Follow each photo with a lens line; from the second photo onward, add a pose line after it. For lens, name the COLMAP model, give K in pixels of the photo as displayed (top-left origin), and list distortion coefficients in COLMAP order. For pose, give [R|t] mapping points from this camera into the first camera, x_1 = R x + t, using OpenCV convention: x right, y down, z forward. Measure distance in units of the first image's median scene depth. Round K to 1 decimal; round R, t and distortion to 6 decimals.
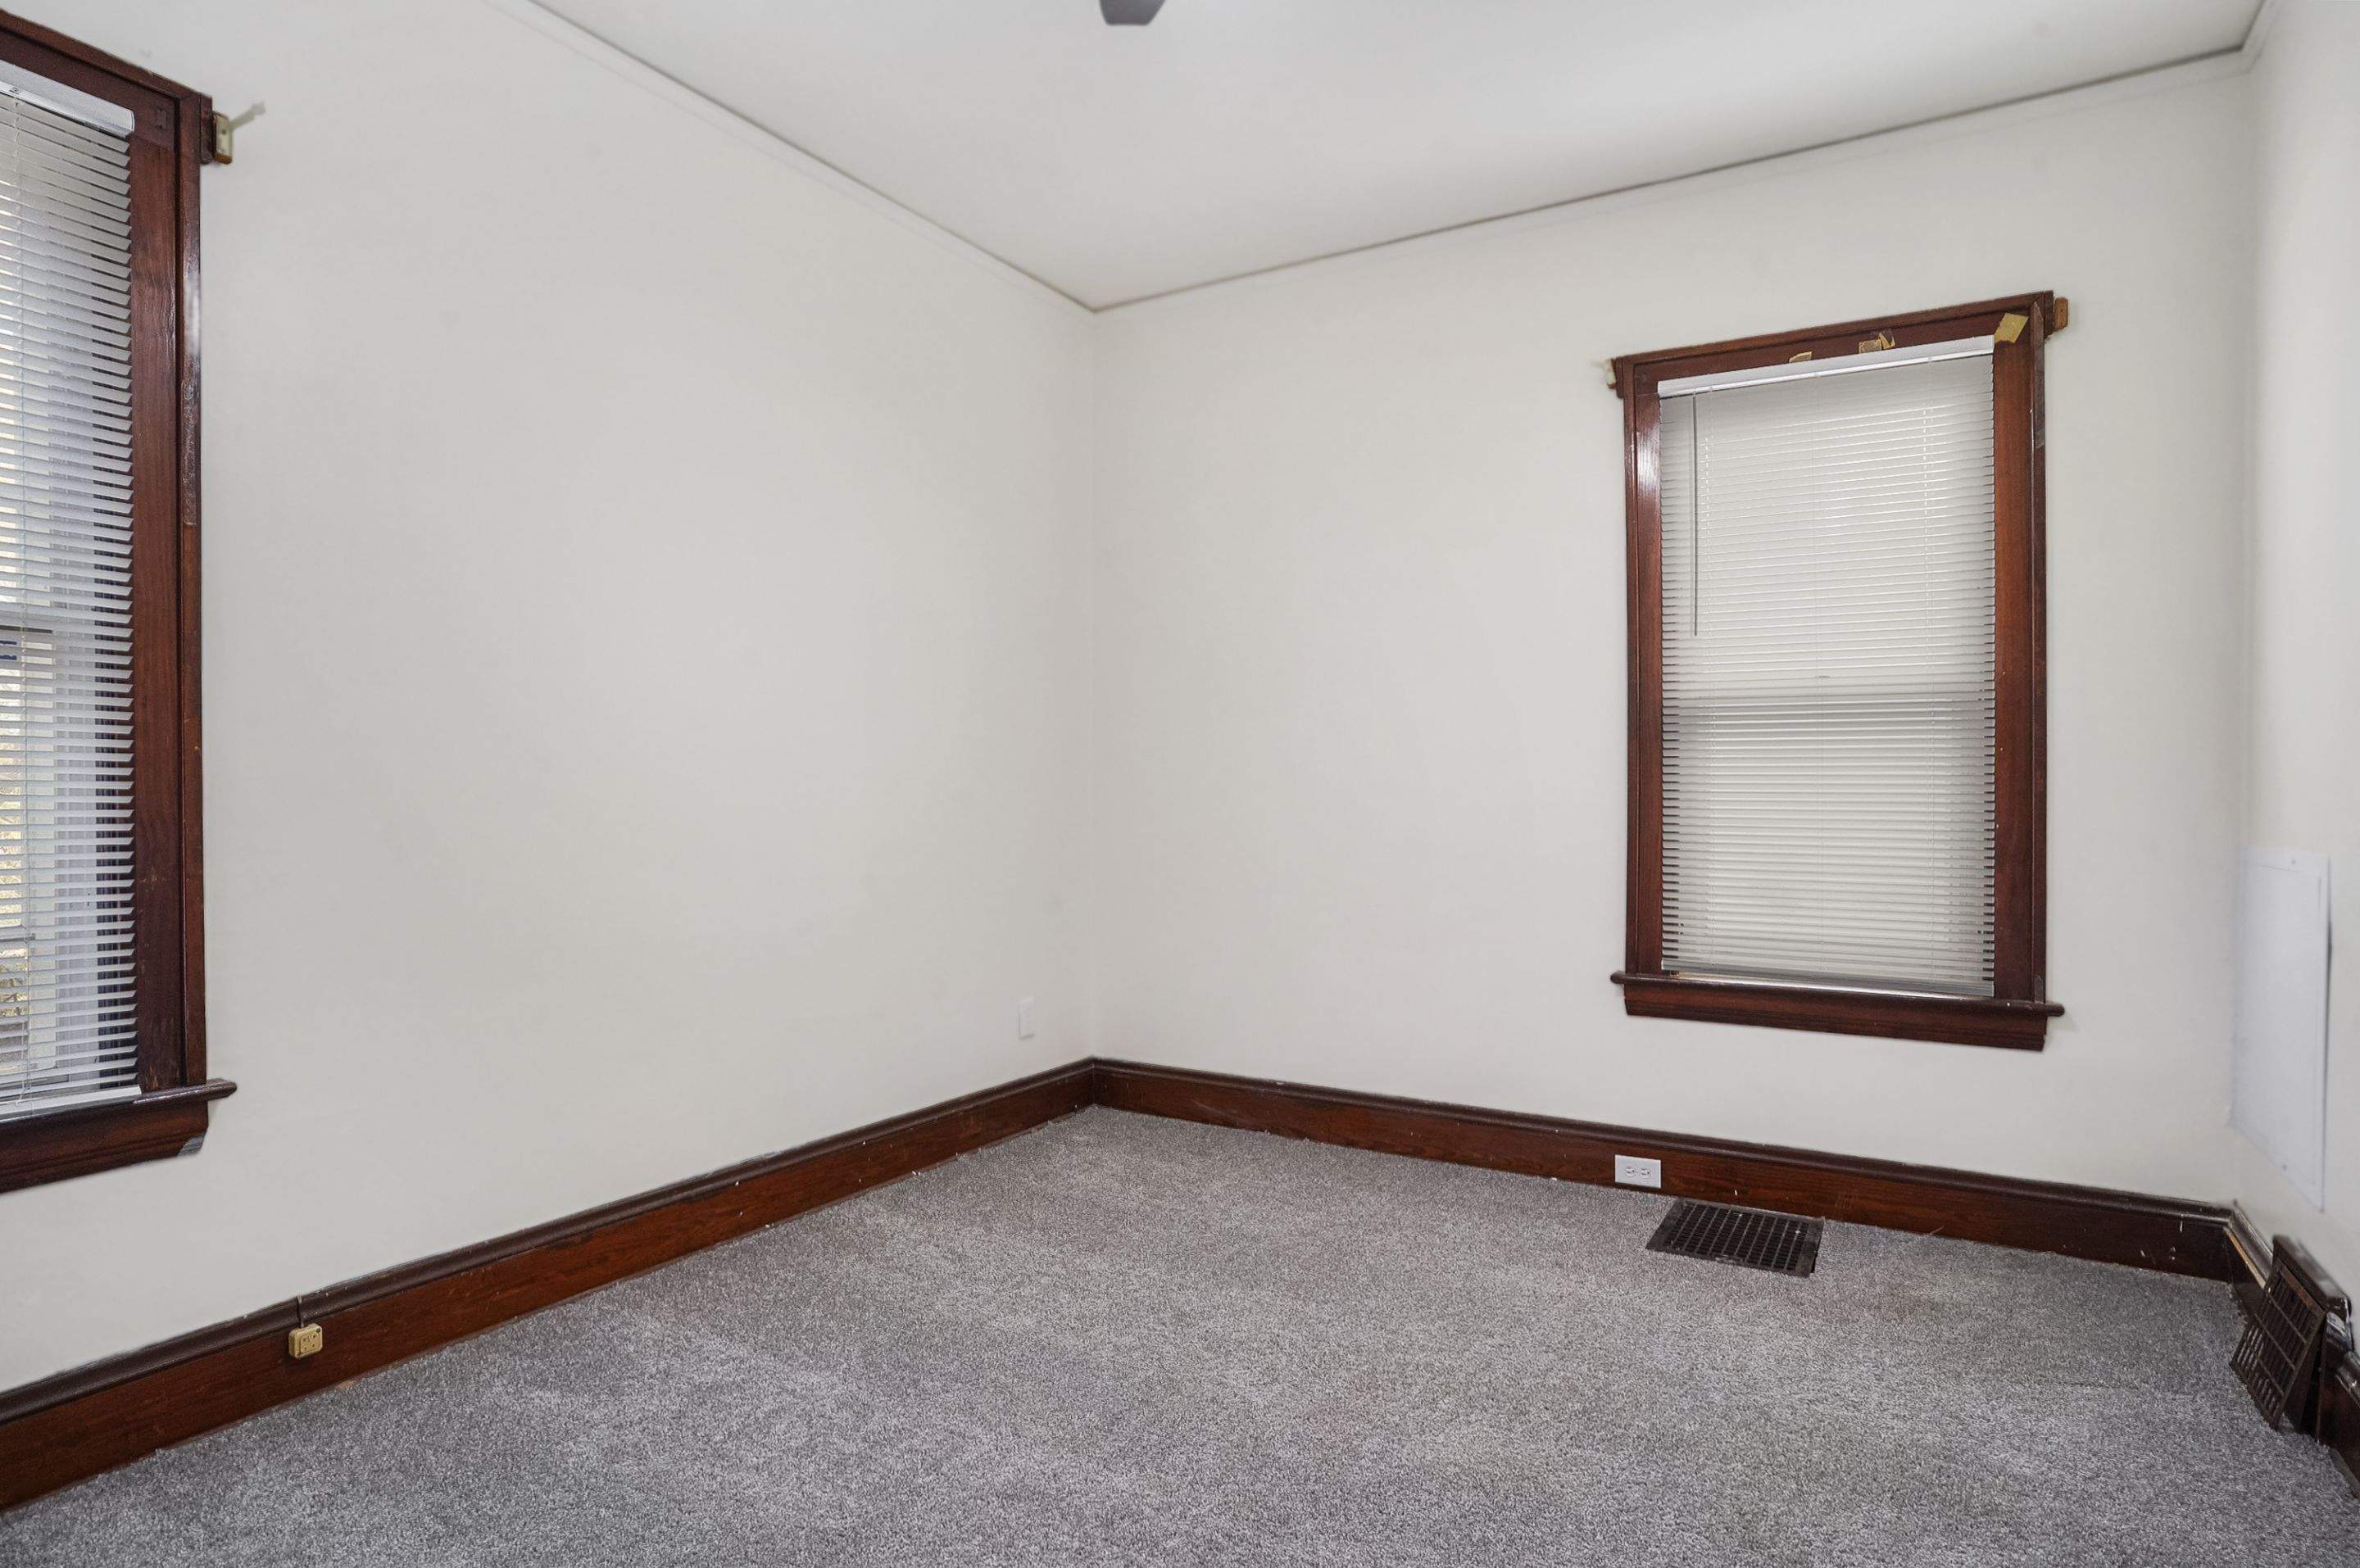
lens RADIAL K [[1243.6, 0, 1172.6], [0, 1243.6, 779.3], [0, 0, 1]] dist [-0.063988, 0.033427]
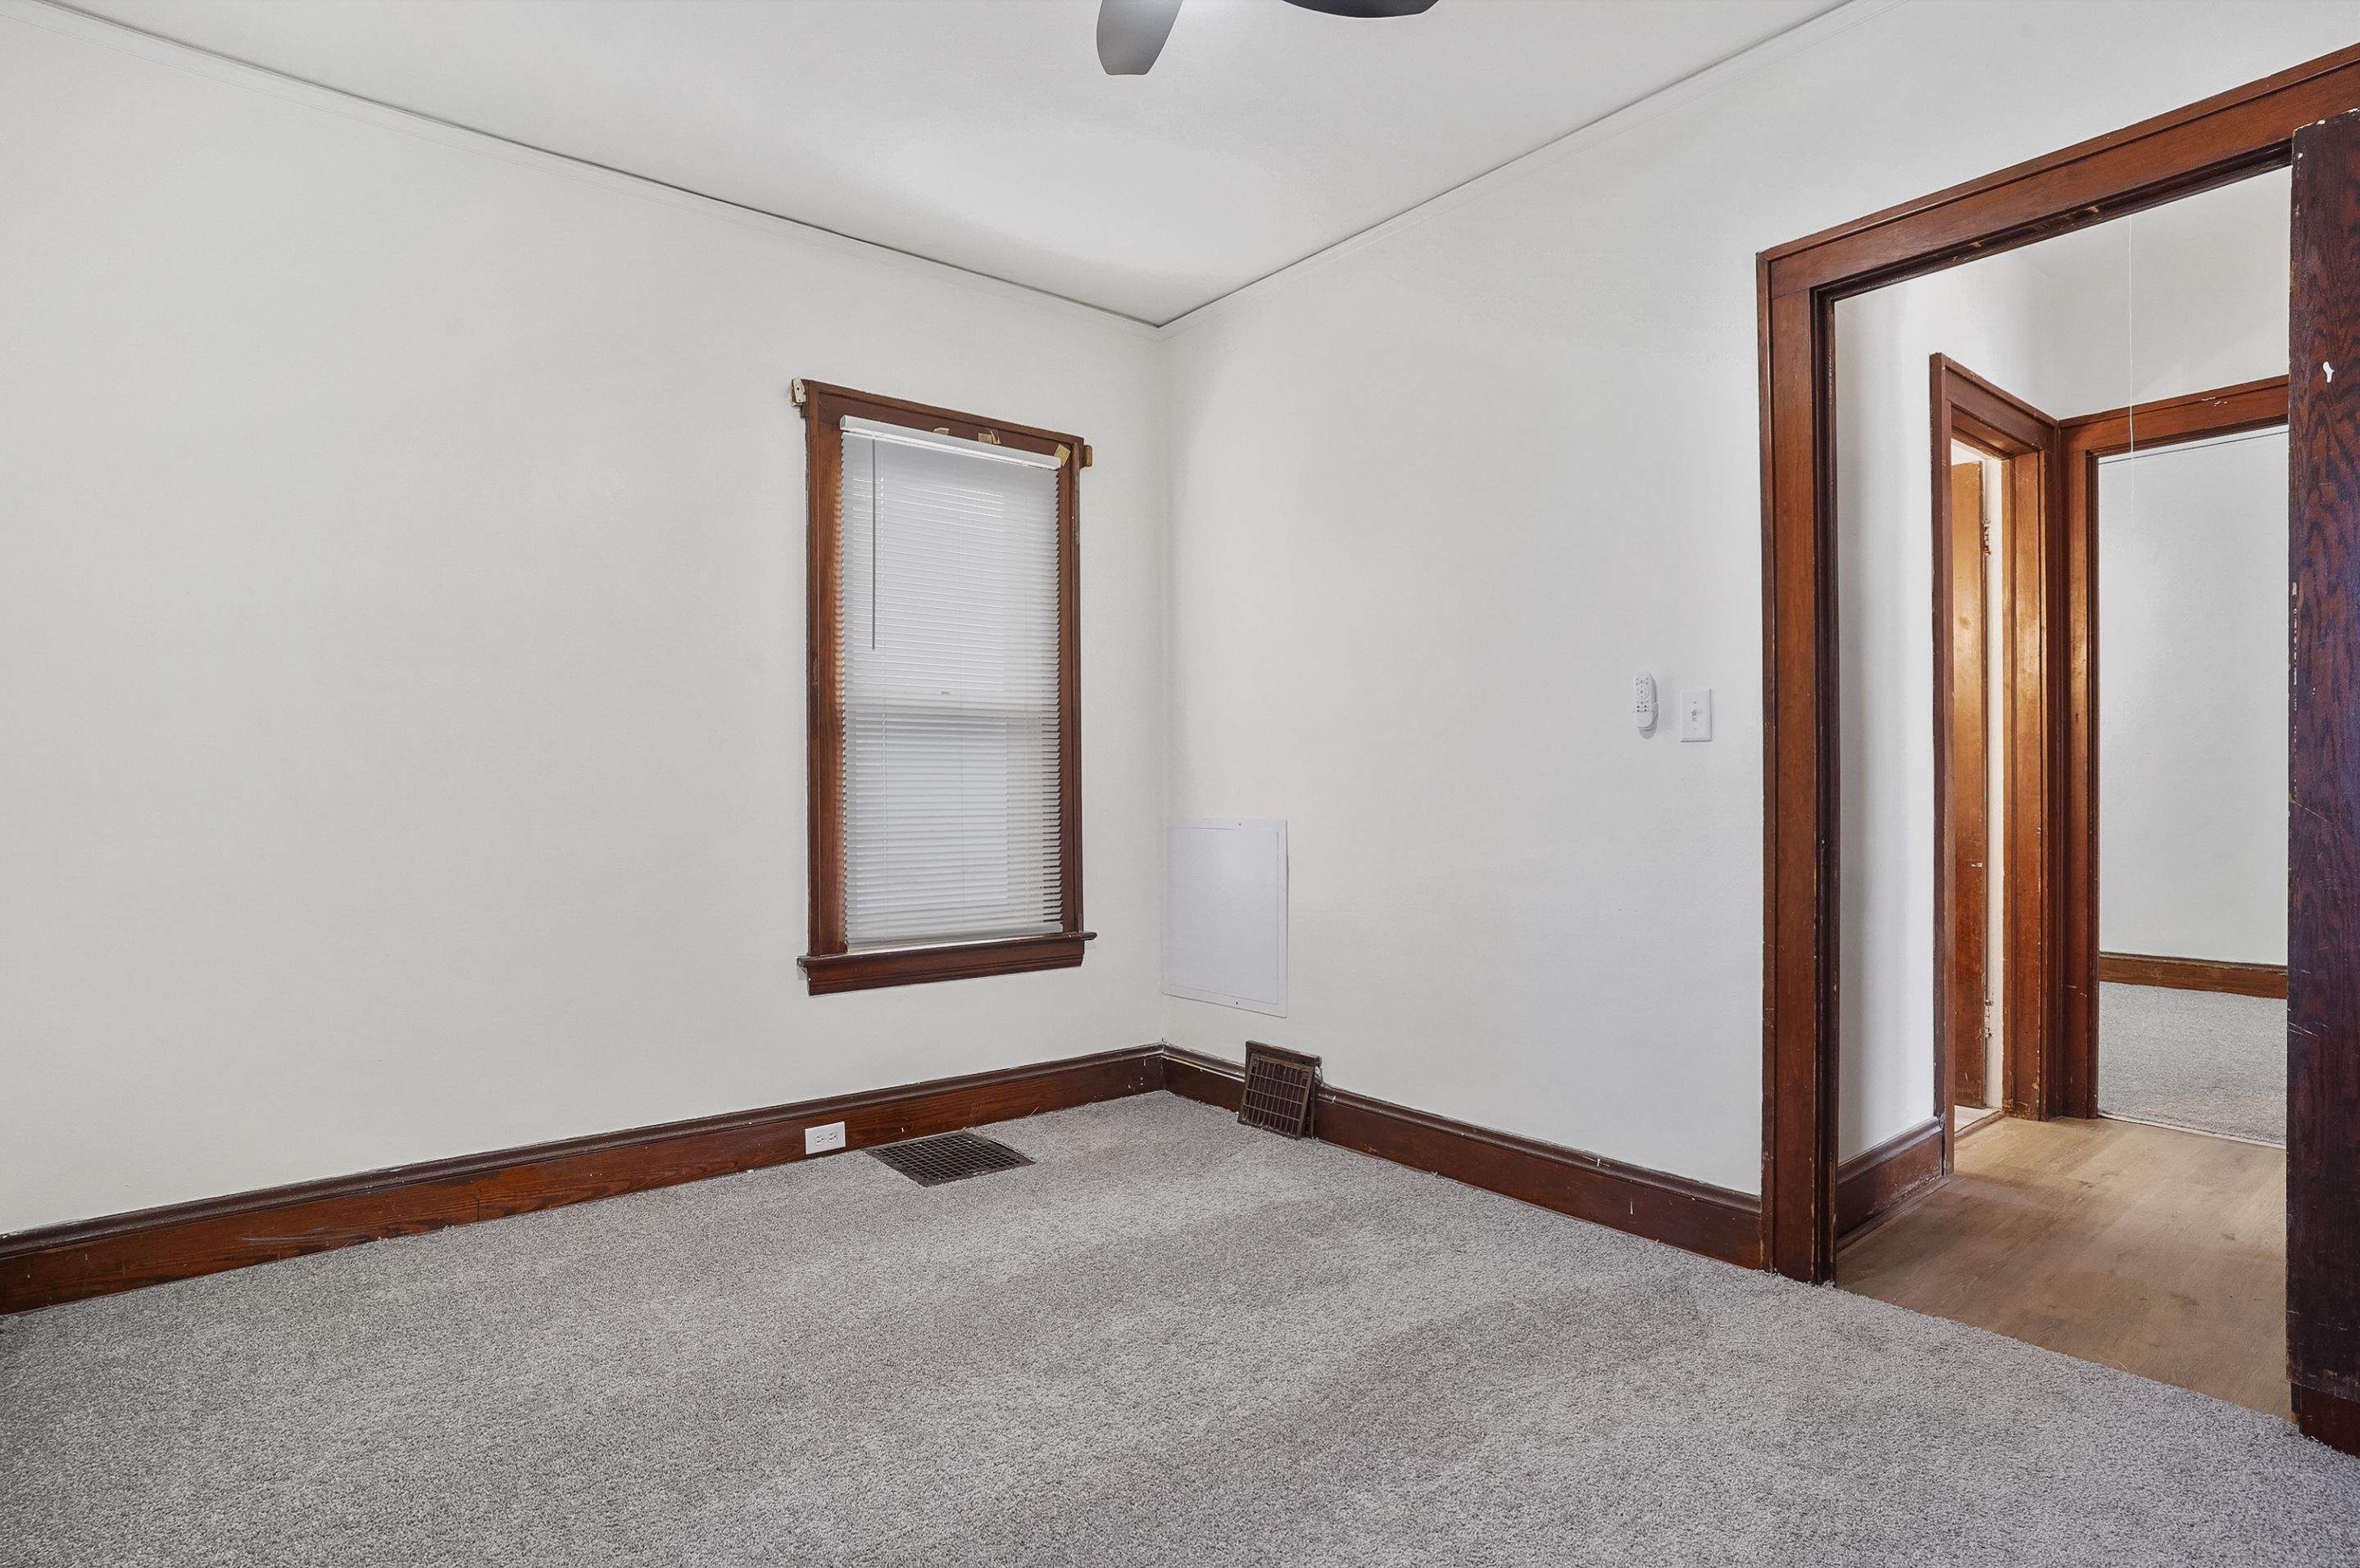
lens RADIAL K [[1243.6, 0, 1173.0], [0, 1243.6, 782.6], [0, 0, 1]] dist [-0.063988, 0.033427]
pose [[0.352308, -0.005197, 0.935870, -0.559261], [0.000370, 0.999985, 0.005413, -0.000699], [-0.935884, -0.001561, 0.352305, 0.344877]]
